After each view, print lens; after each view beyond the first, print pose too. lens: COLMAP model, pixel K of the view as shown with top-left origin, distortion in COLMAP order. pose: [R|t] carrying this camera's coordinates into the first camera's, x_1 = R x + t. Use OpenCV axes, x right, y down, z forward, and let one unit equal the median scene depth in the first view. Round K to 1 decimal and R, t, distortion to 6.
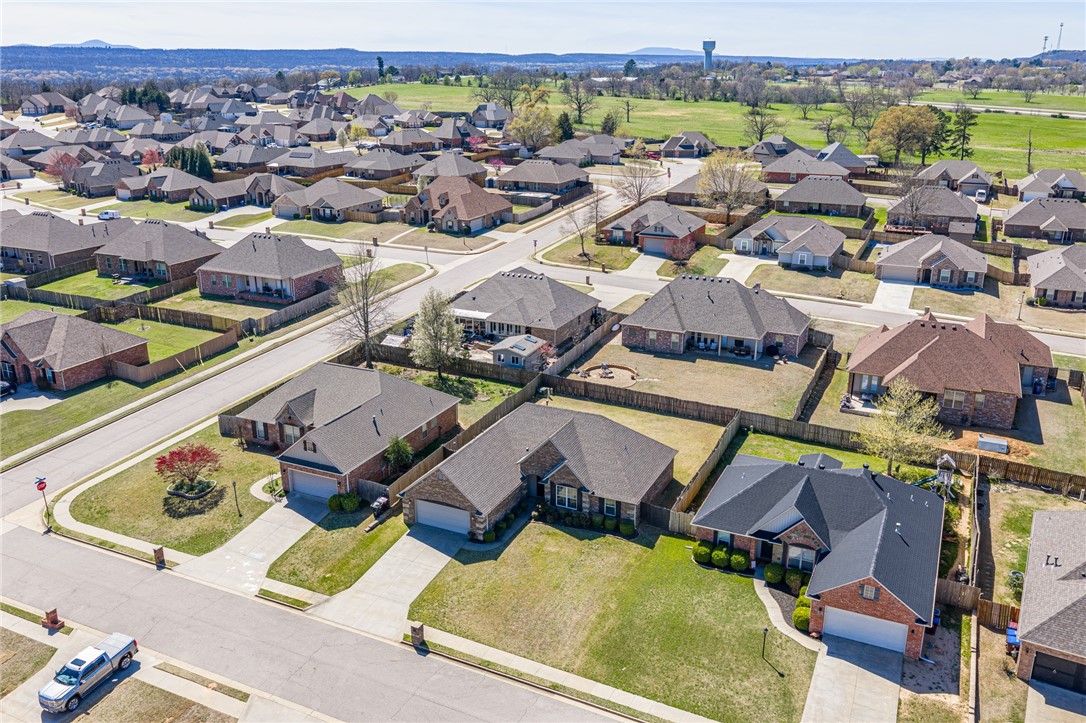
lens RADIAL K [[896.5, 0, 543.0], [0, 896.5, 361.5], [0, 0, 1]] dist [0.018491, -0.027622]
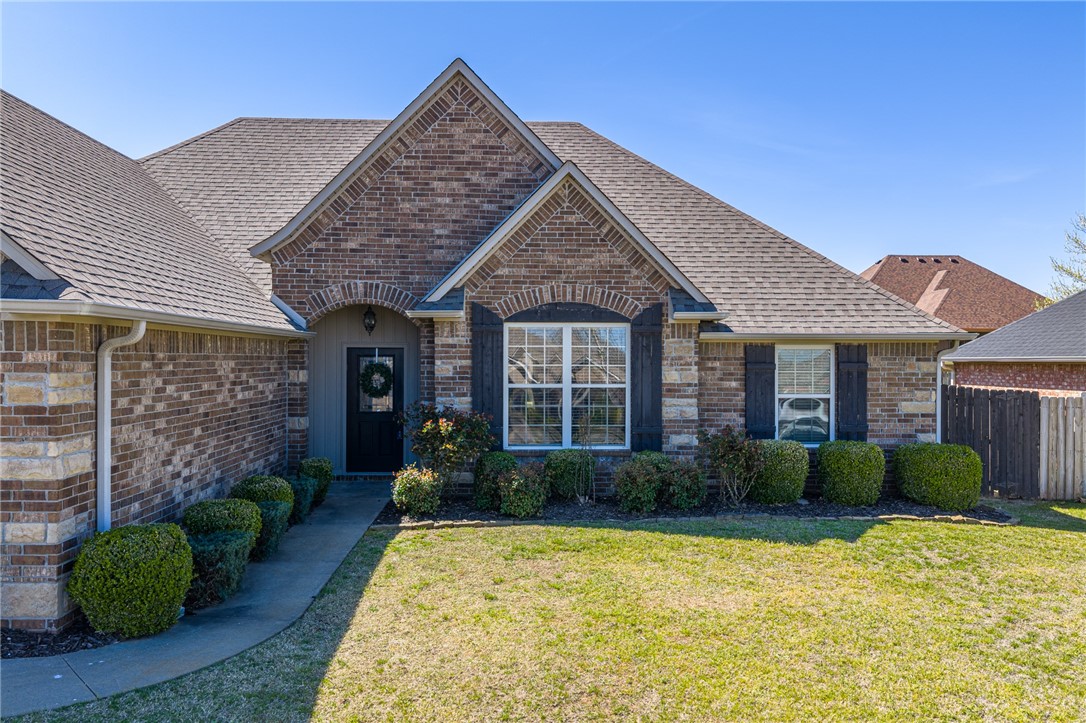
lens RADIAL K [[896.5, 0, 543.0], [0, 896.5, 361.5], [0, 0, 1]] dist [0.018491, -0.027622]
pose [[0.884558, 0.004894, 0.466404, -0.052191], [0.143713, 0.948438, -0.282512, 0.163441], [-0.443738, 0.316926, 0.838245, 0.702046]]
